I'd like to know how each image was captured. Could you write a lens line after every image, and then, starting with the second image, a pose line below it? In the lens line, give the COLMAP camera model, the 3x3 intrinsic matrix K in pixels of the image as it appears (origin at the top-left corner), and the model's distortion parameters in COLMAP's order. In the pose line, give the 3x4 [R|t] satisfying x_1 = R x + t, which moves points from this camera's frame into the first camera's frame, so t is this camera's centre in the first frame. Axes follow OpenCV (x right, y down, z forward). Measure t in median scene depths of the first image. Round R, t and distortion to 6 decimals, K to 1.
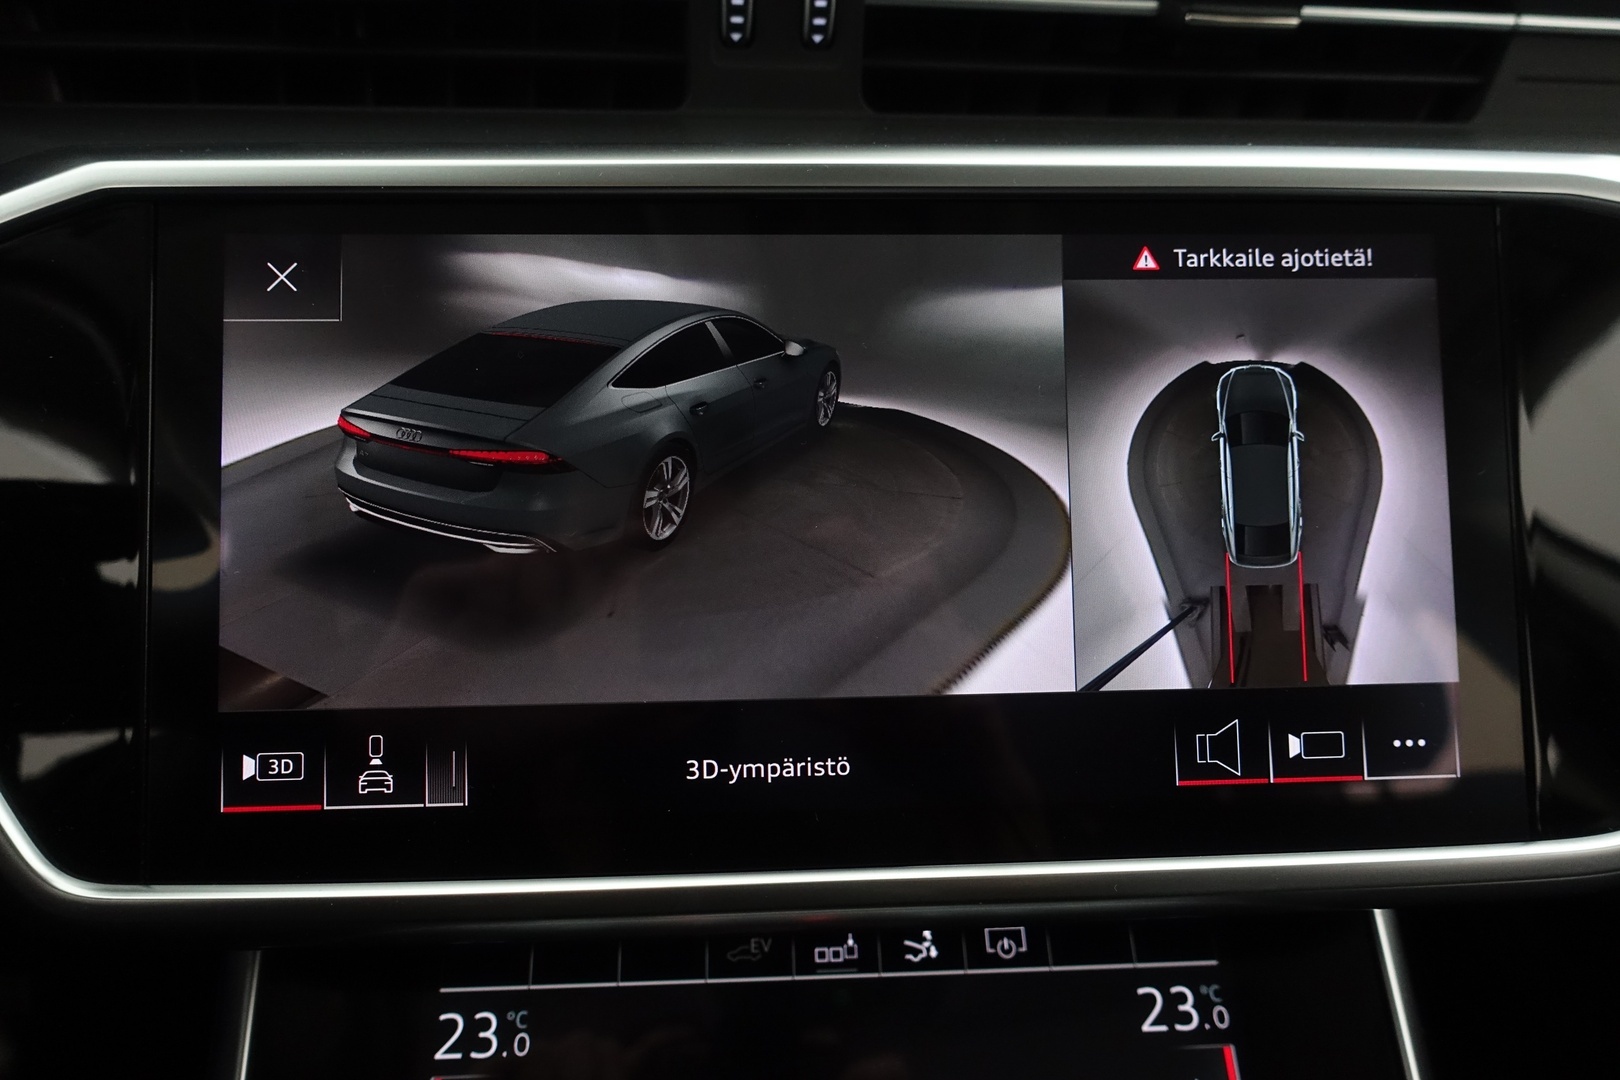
lens RADIAL K [[1082.0, 0, 810.0], [0, 1082.0, 540.0], [0, 0, 1]] dist [-0.032708, -0.005286]
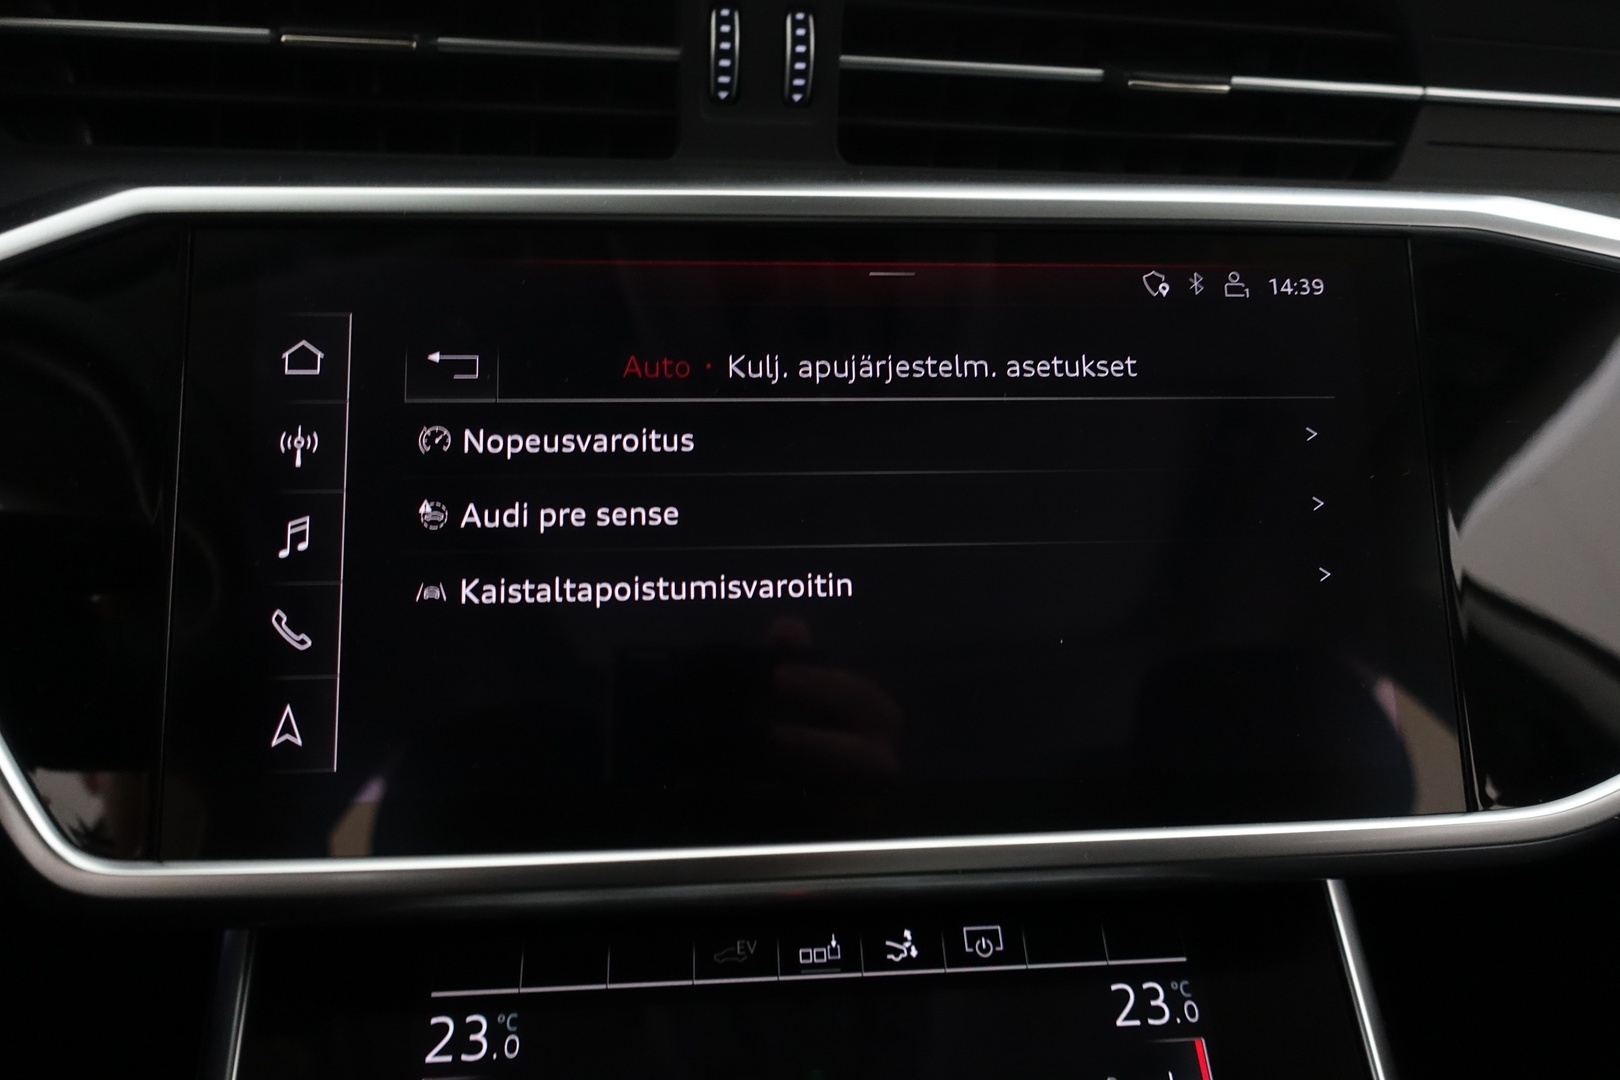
lens RADIAL K [[1083.6, 0, 808.0], [0, 1083.6, 539.4], [0, 0, 1]] dist [-0.037331, -0.004005]
pose [[0.999433, -0.003578, 0.033481, -0.020080], [0.006415, 0.996360, -0.085009, 0.076978], [-0.033055, 0.085176, 0.995817, -0.059061]]
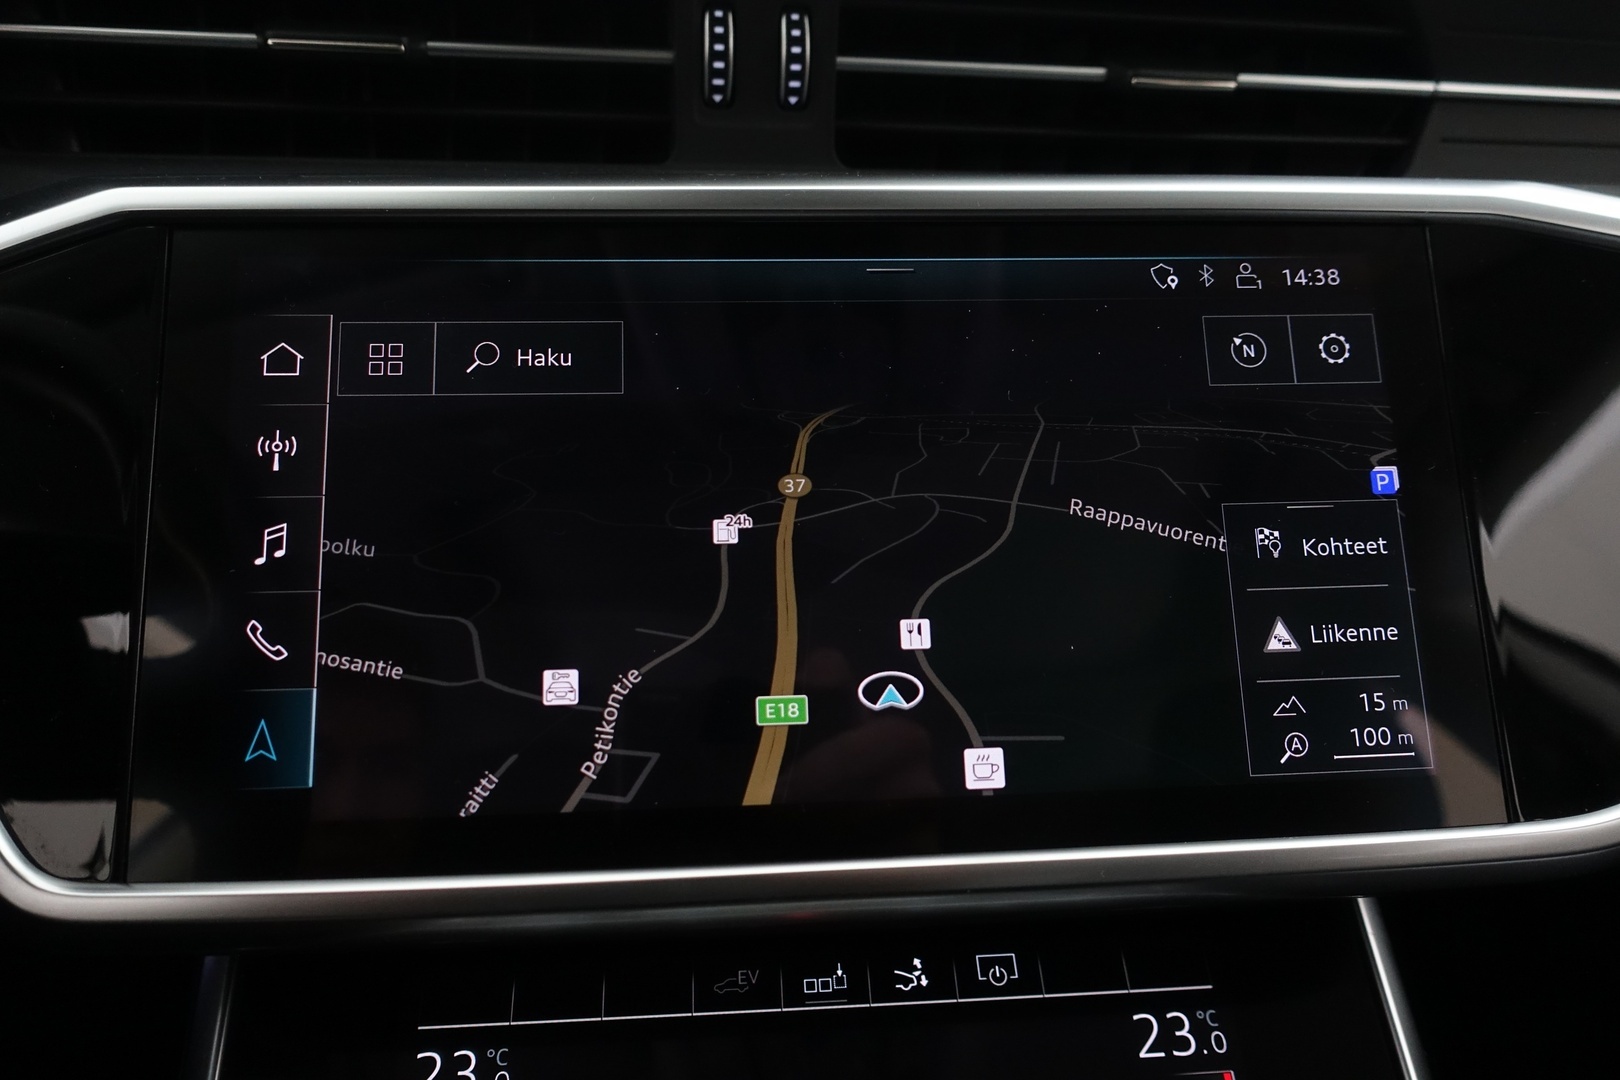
lens RADIAL K [[1083.6, 0, 808.0], [0, 1083.6, 539.4], [0, 0, 1]] dist [-0.037331, -0.004005]
pose [[0.999689, -0.013198, 0.021153, -0.006692], [0.015628, 0.992752, -0.119161, 0.099608], [-0.019427, 0.119455, 0.992650, -0.020314]]
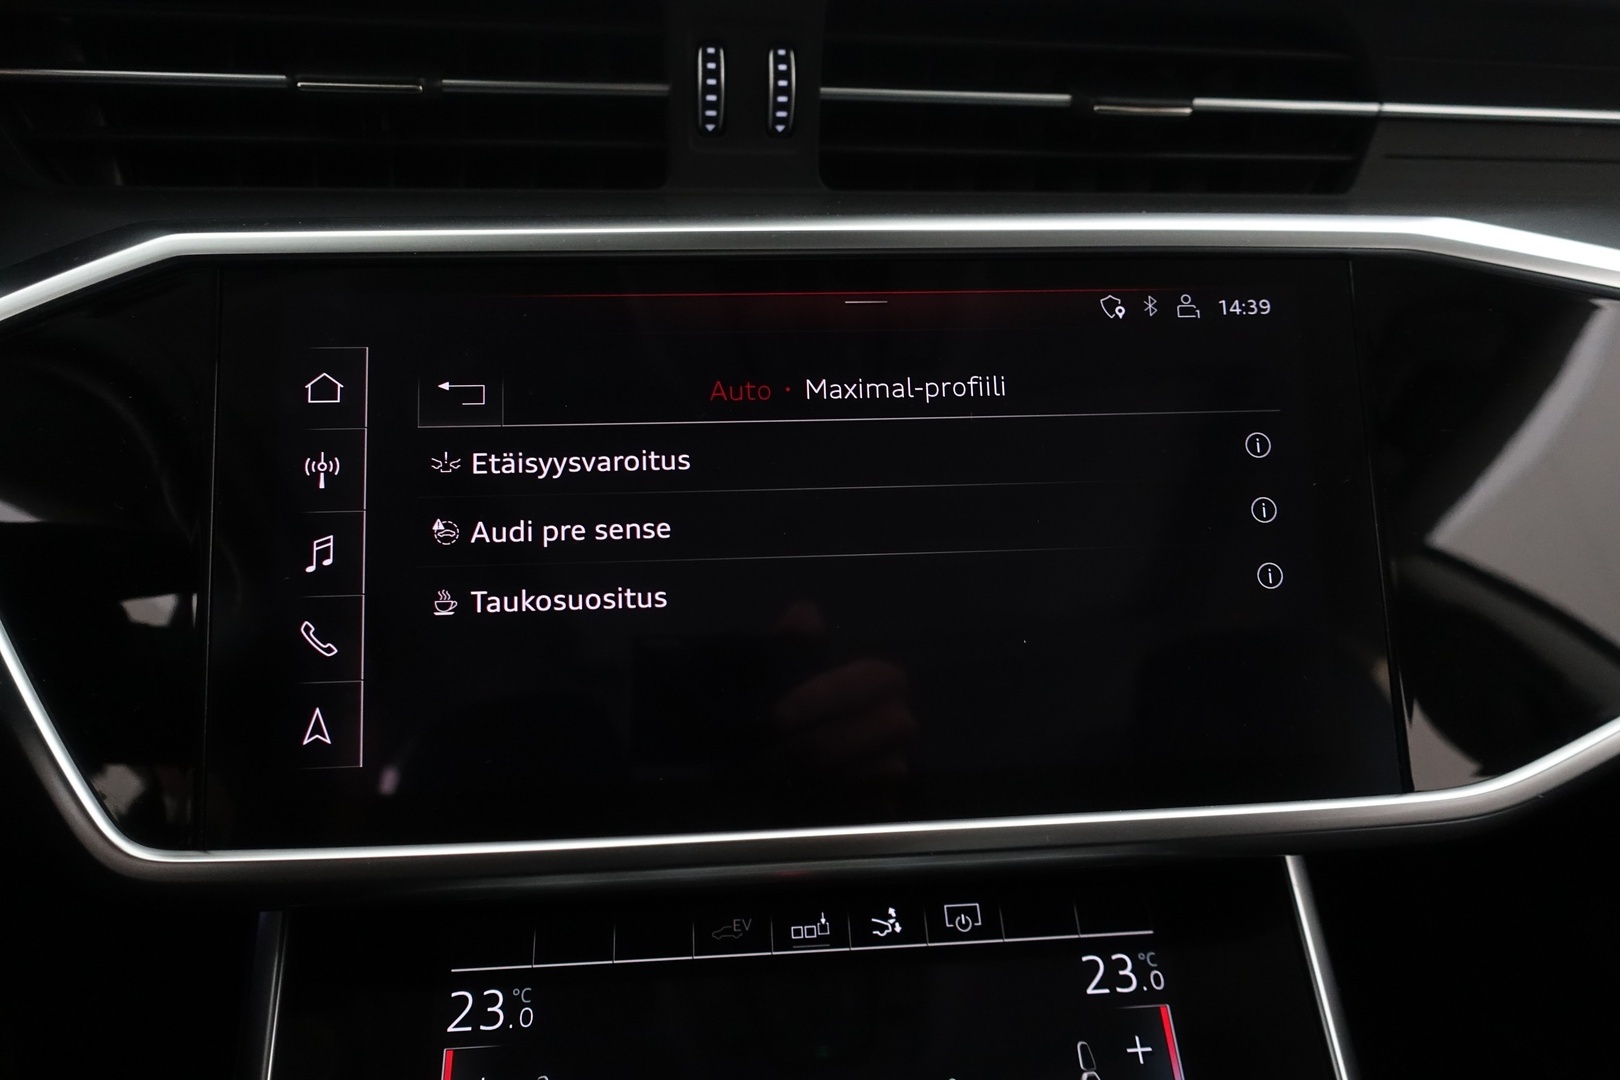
lens RADIAL K [[1087.5, 0, 810.0], [0, 1087.5, 540.0], [0, 0, 1]] dist [-0.048428, 0.004650]
pose [[0.999509, -0.016088, 0.026890, 0.000600], [0.017941, 0.997376, -0.070131, 0.061462], [-0.025691, 0.070579, 0.997175, -0.137663]]
